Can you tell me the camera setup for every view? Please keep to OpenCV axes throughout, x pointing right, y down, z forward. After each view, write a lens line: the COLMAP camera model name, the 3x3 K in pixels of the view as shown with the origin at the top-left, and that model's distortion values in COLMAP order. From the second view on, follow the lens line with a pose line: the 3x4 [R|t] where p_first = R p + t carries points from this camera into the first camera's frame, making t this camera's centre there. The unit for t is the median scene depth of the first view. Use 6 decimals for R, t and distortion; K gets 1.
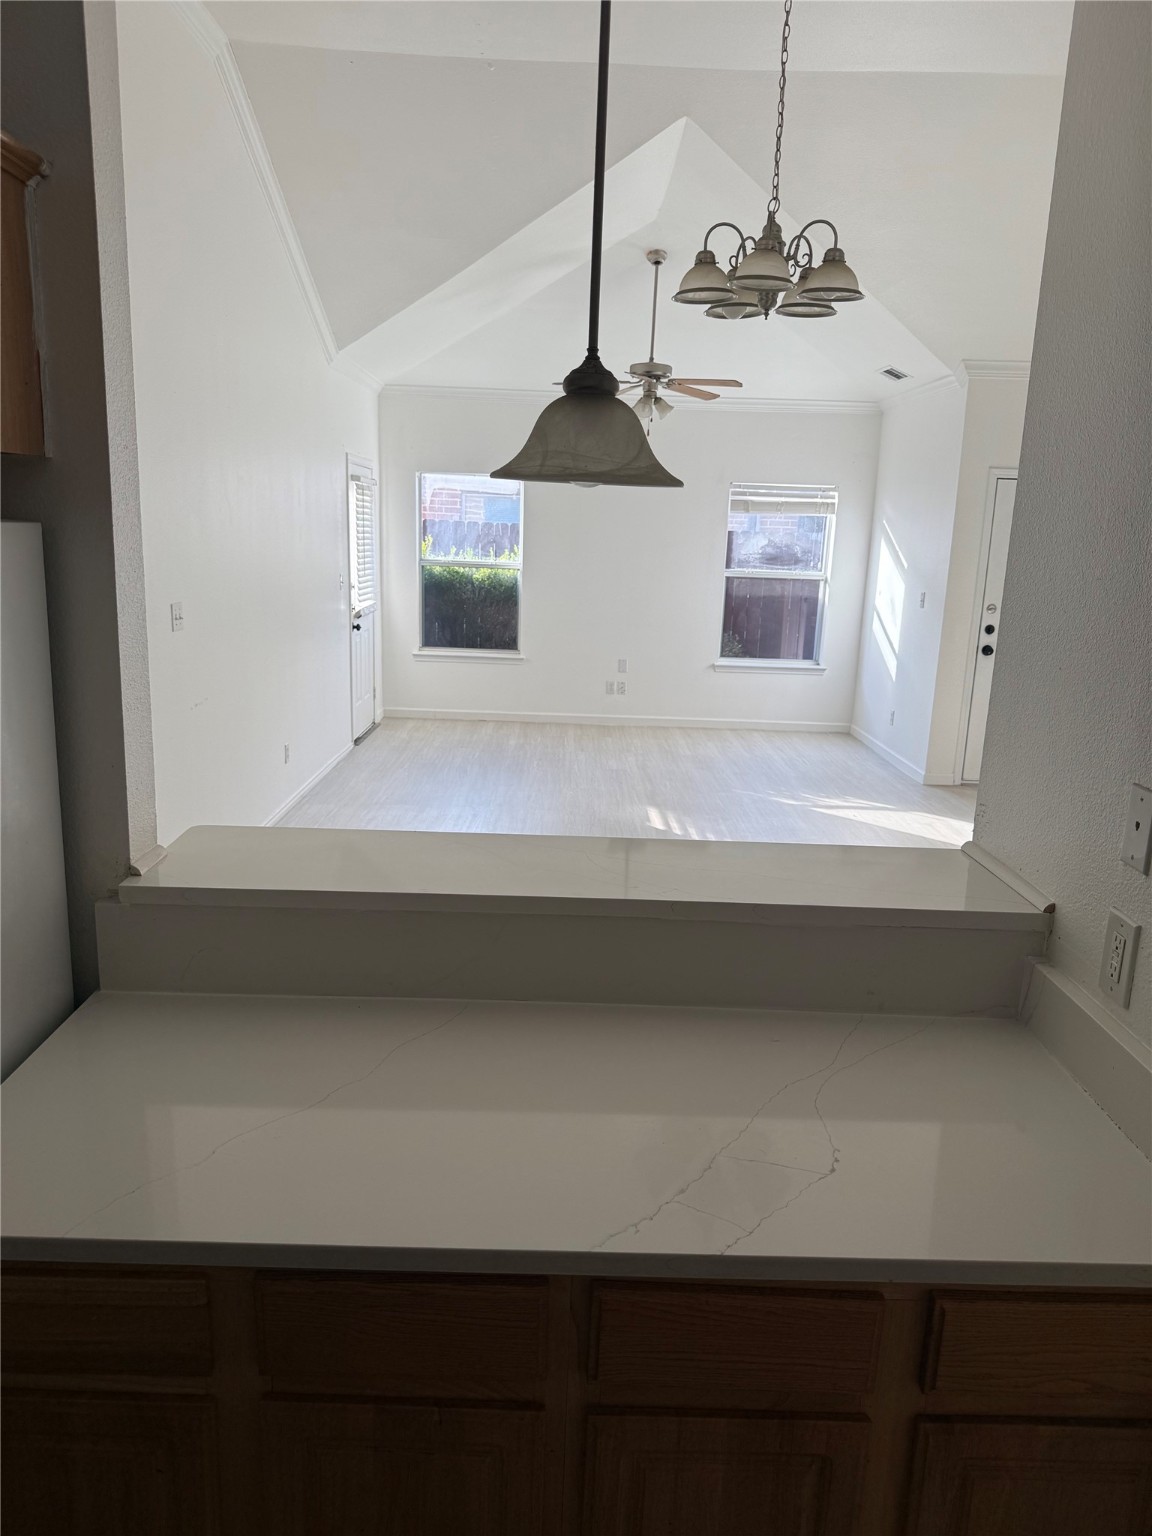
lens RADIAL K [[1085.4, 0, 575.2], [0, 1085.4, 783.2], [0, 0, 1]] dist [0.014834, -0.011139]
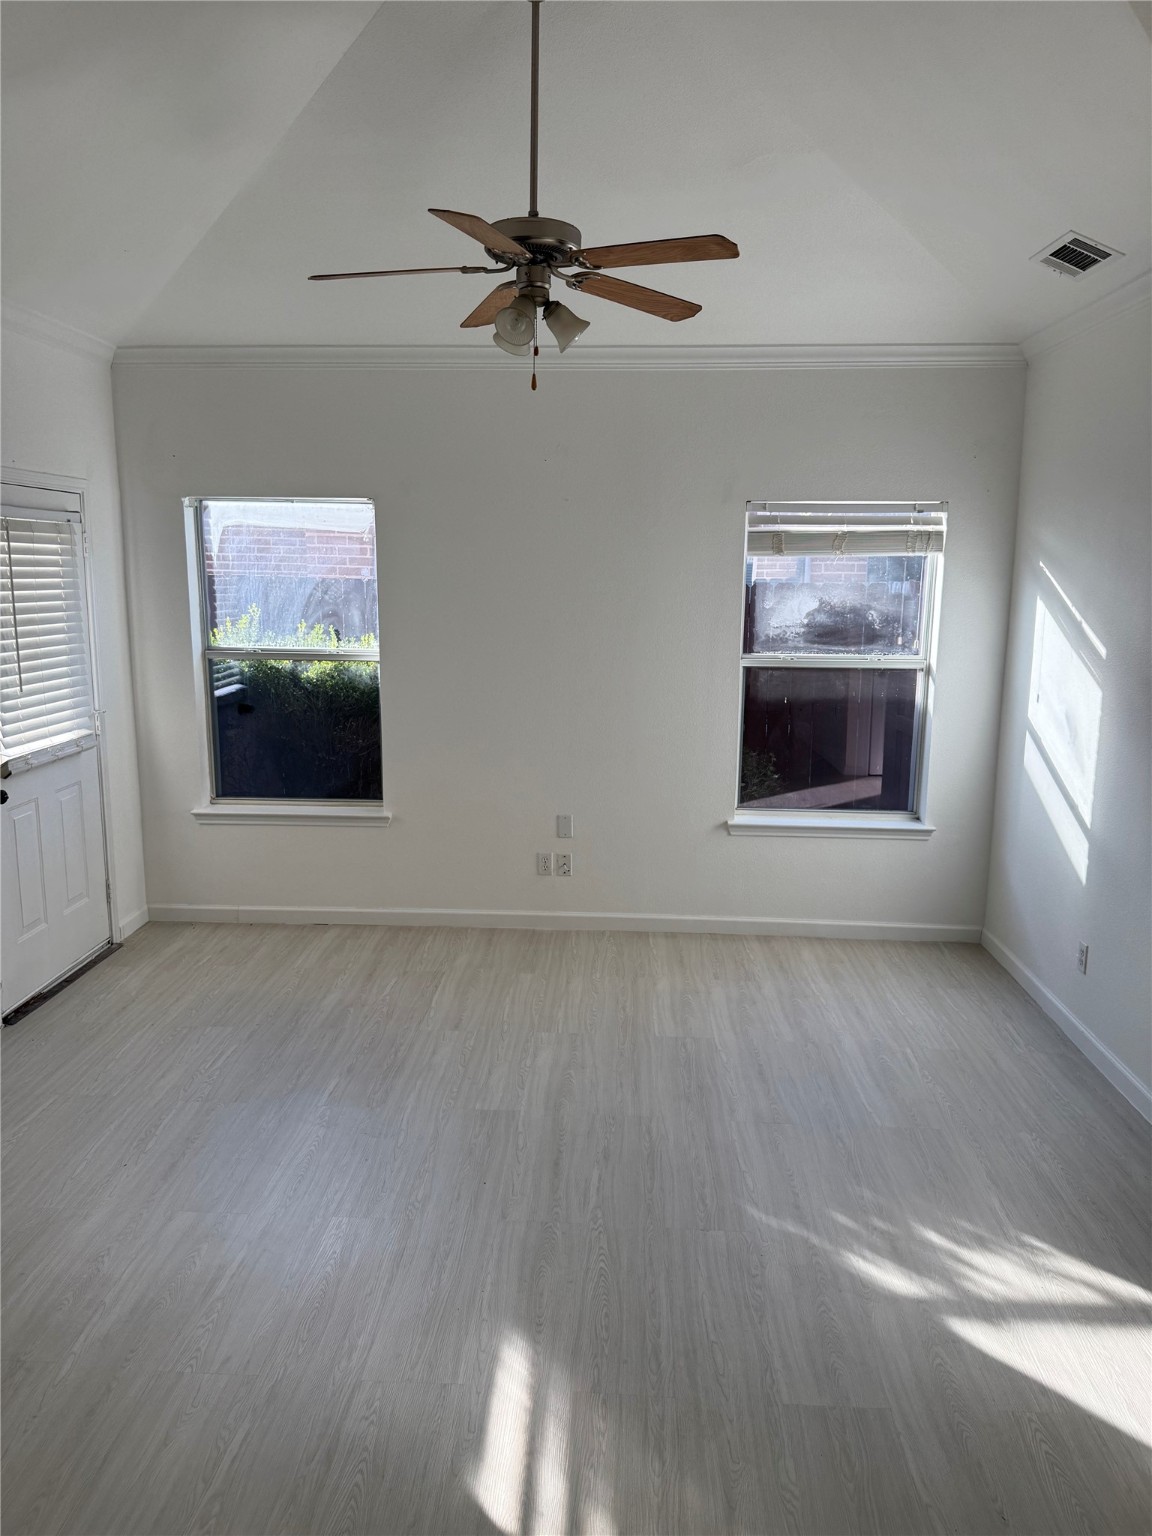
lens RADIAL K [[1085.4, 0, 569.1], [0, 1085.4, 753.9], [0, 0, 1]] dist [0.014834, -0.011139]
pose [[0.997812, -0.014396, -0.064530, 0.084189], [0.010058, 0.997699, -0.067049, -0.109338], [0.065347, 0.066253, 0.995661, 0.441595]]
